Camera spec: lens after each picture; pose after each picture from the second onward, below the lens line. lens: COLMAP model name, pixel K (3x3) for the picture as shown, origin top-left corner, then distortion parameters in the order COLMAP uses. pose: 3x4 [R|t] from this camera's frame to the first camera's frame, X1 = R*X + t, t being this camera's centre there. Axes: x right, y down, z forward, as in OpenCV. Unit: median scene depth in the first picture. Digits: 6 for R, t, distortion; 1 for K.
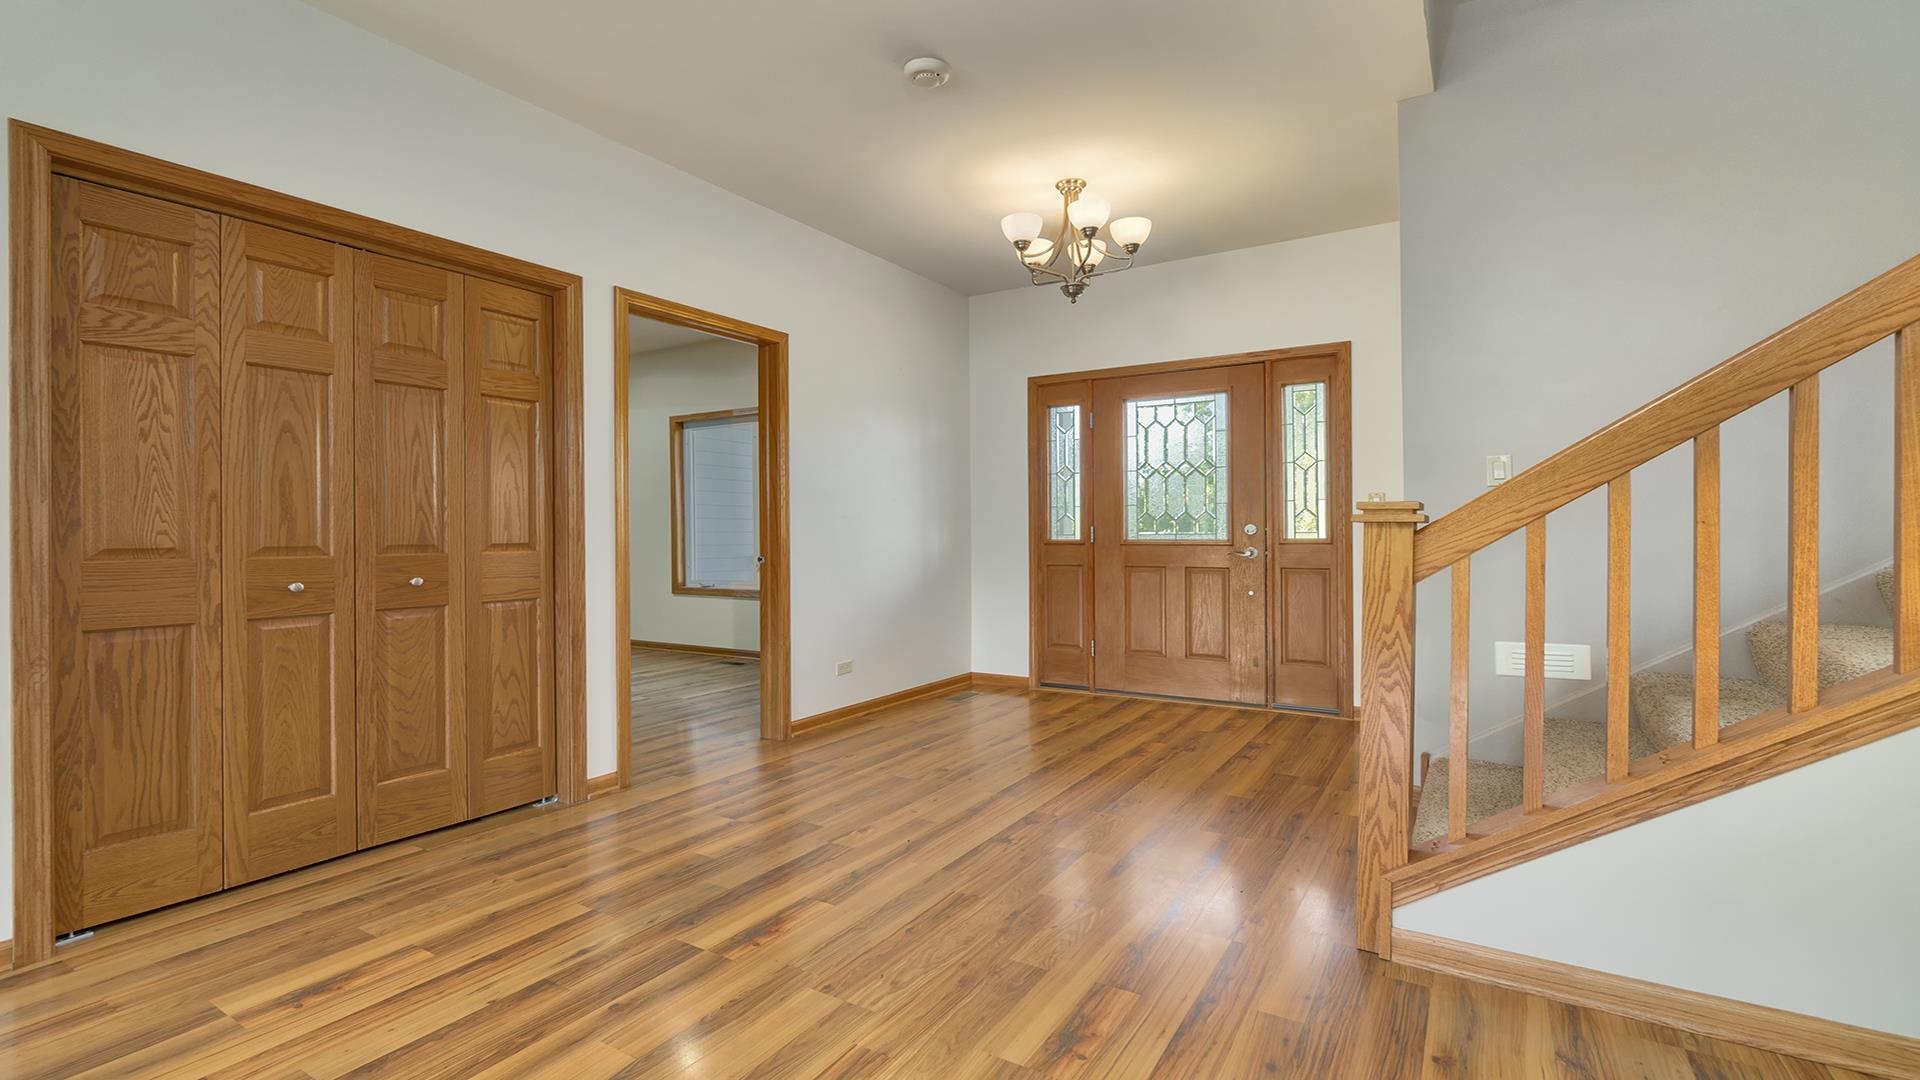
lens RADIAL K [[870.5, 0, 952.9], [0, 870.5, 529.9], [0, 0, 1]] dist [-0.001273, -0.000245]
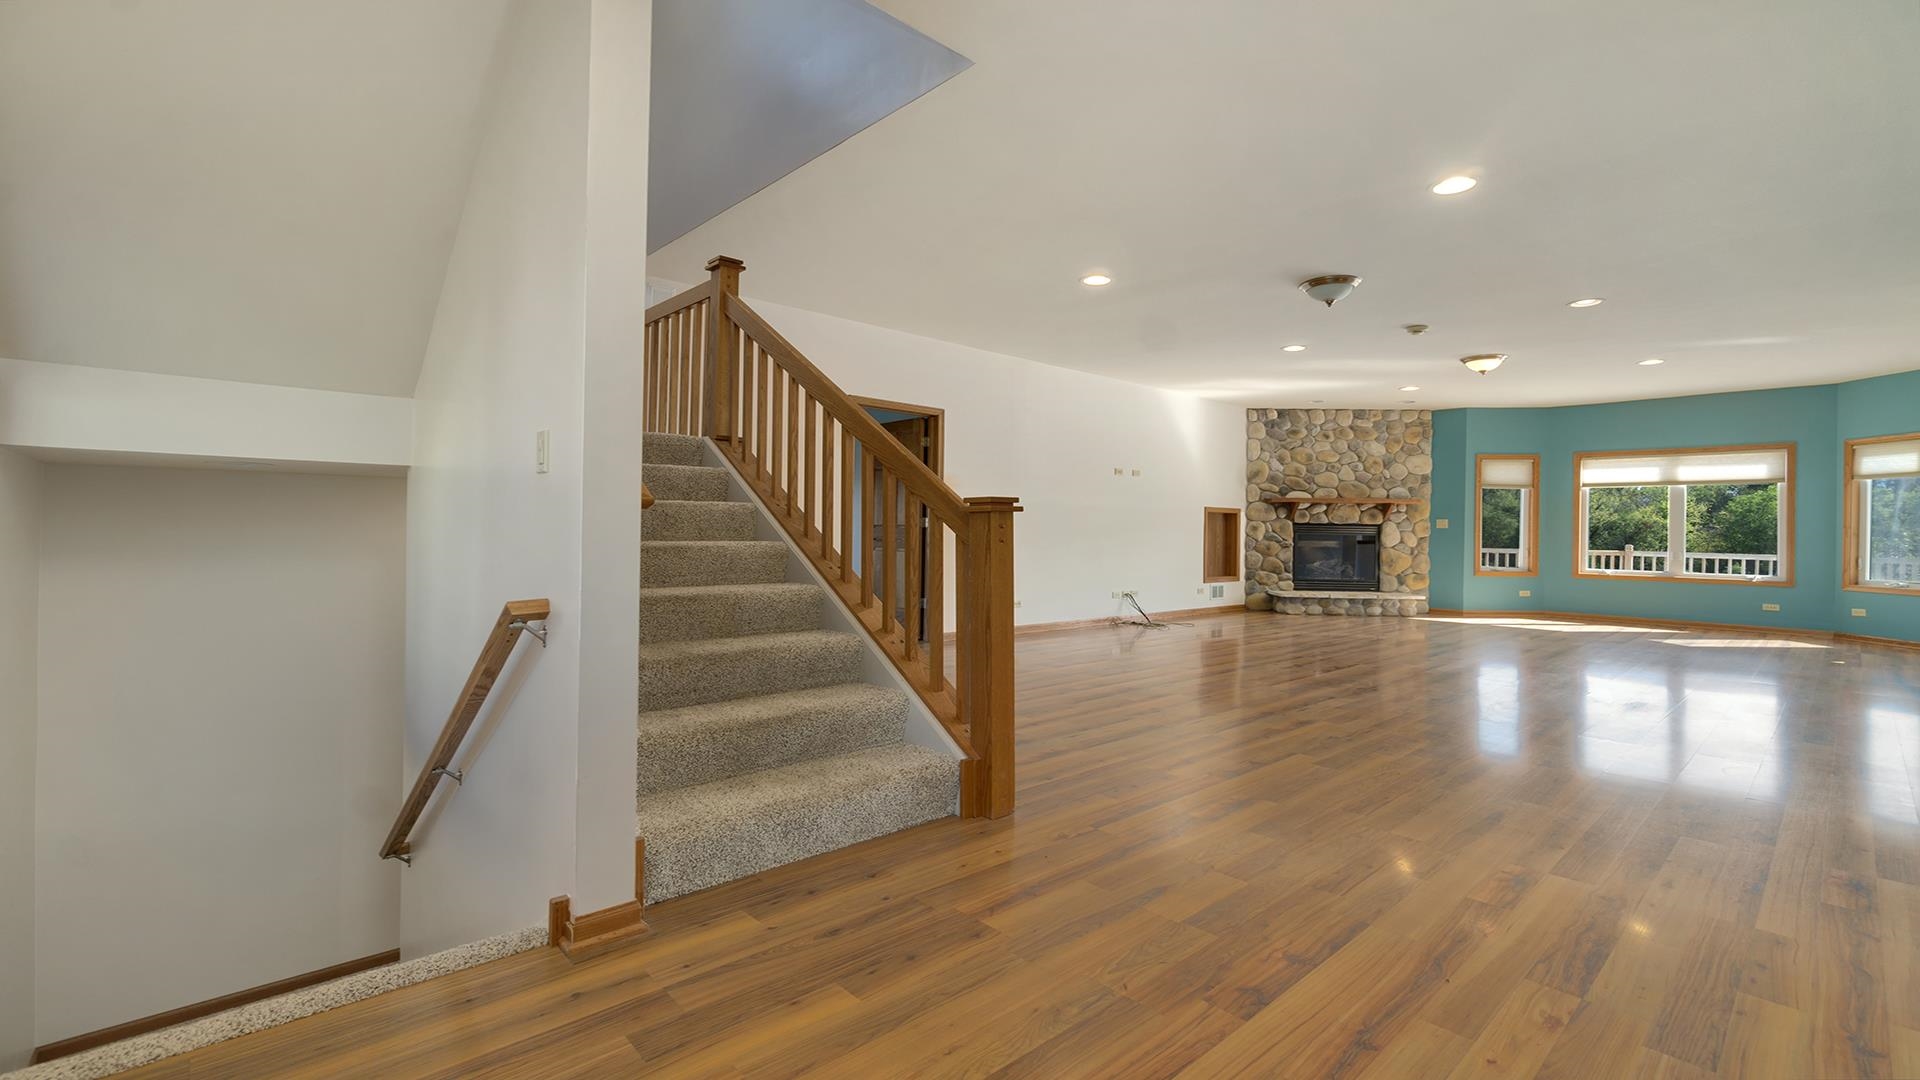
lens RADIAL K [[805.1, 0, 957.6], [0, 805.1, 532.8], [0, 0, 1]] dist [-0.011602, 0.001396]
pose [[-0.960338, -0.009070, 0.278690, 0.086423], [-0.010420, 0.999940, -0.003362, 0.012905], [-0.278642, -0.006133, -0.960375, 1.031023]]
